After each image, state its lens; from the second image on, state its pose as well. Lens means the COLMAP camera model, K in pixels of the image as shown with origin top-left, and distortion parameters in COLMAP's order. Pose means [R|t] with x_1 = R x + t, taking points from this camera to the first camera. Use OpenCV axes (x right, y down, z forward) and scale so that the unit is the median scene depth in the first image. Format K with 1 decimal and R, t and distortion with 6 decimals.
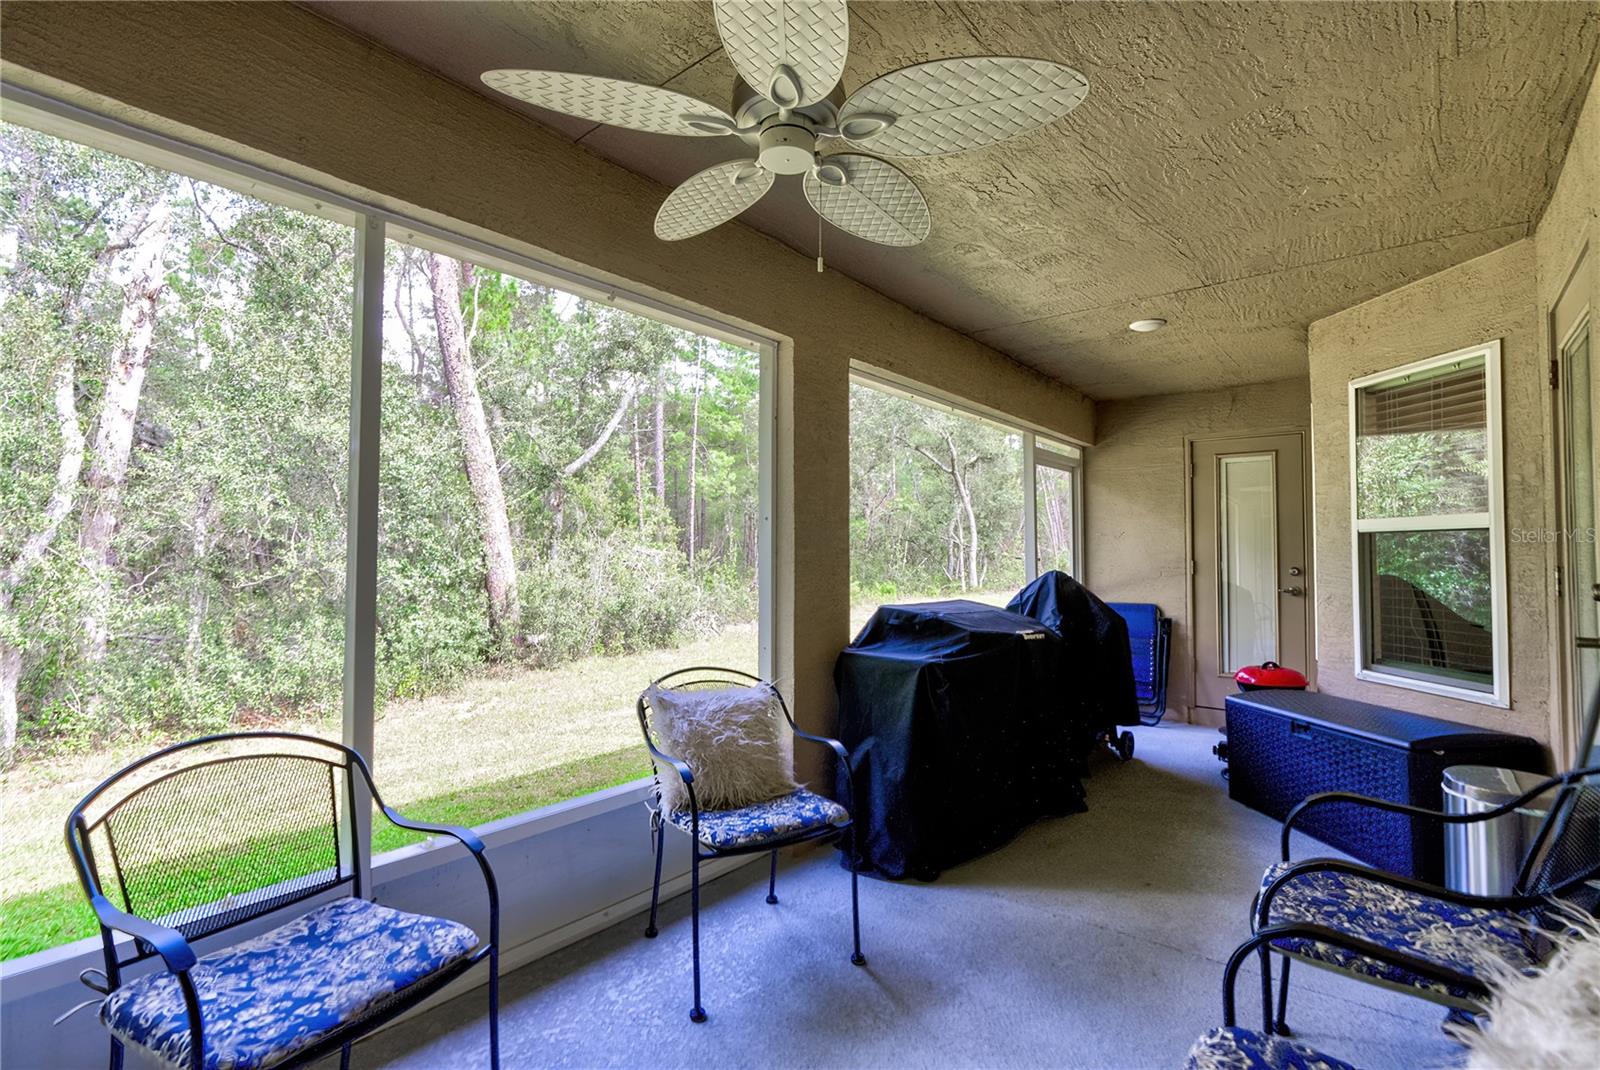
lens RADIAL K [[741.0, 0, 798.2], [0, 741.0, 526.3], [0, 0, 1]] dist [0.010424, 0.000424]
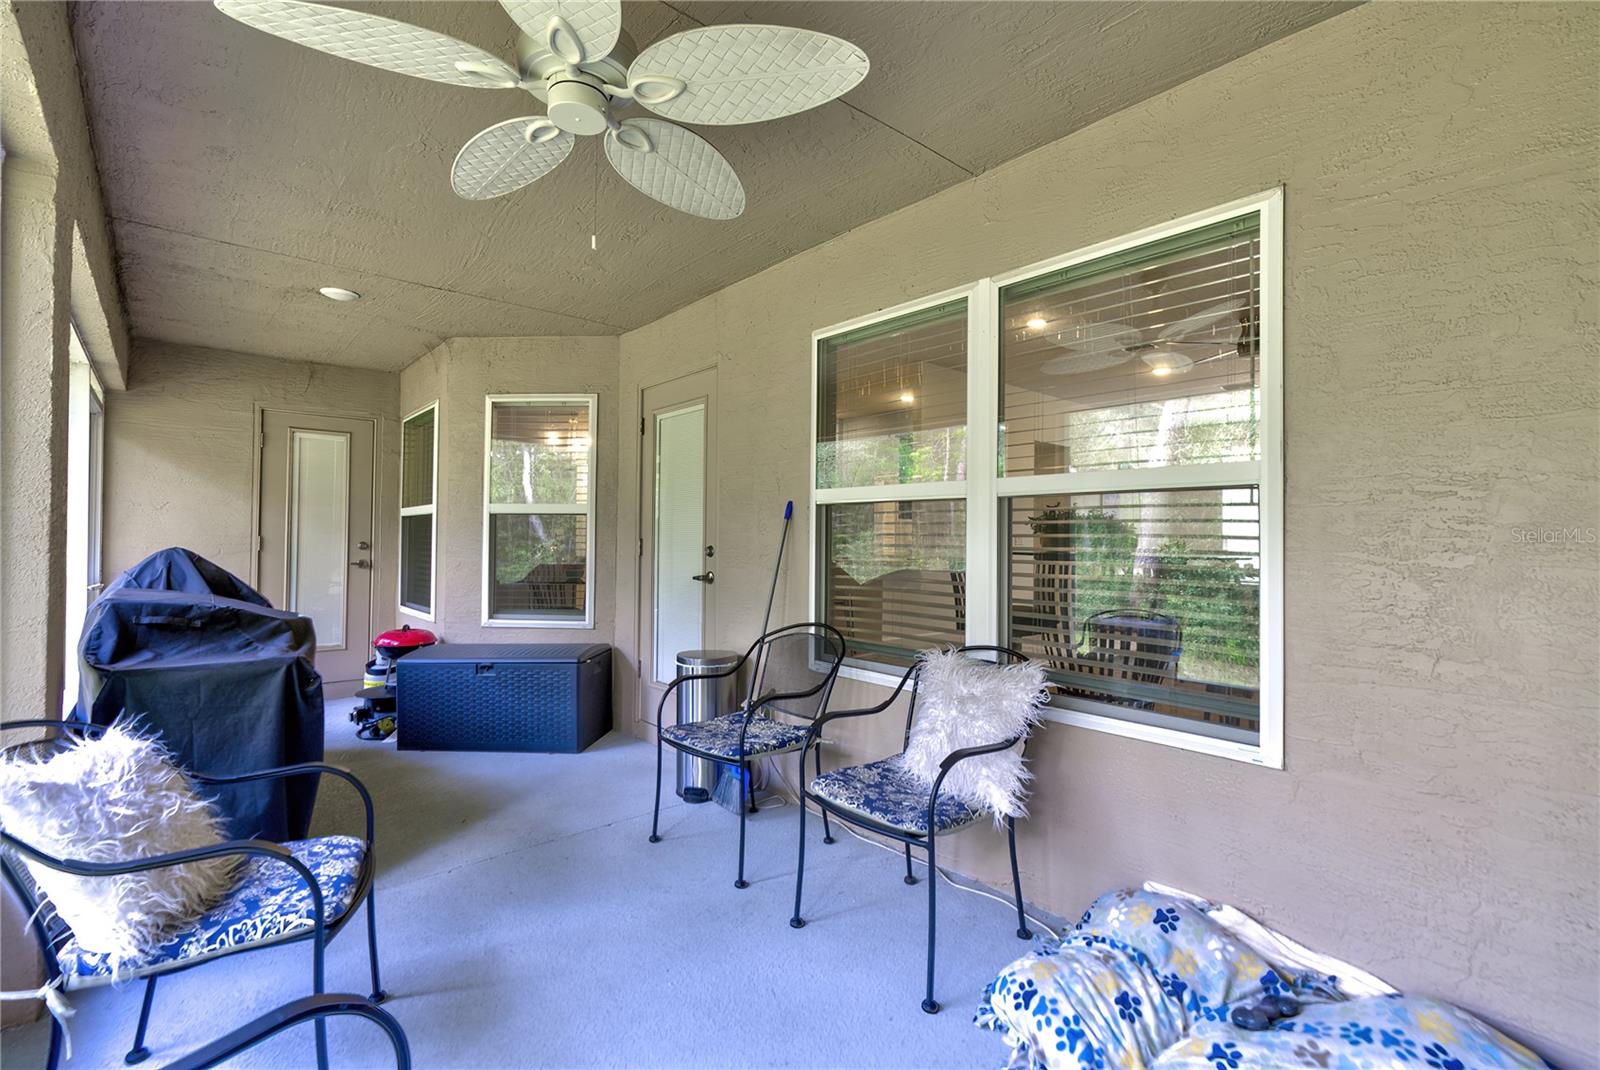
lens RADIAL K [[741.0, 0, 798.2], [0, 741.0, 526.3], [0, 0, 1]] dist [0.010424, 0.000424]
pose [[0.183709, 0.014143, 0.982879, -0.440923], [-0.045216, 0.998960, -0.005923, 0.014667], [-0.981940, -0.043353, 0.184157, 0.251494]]
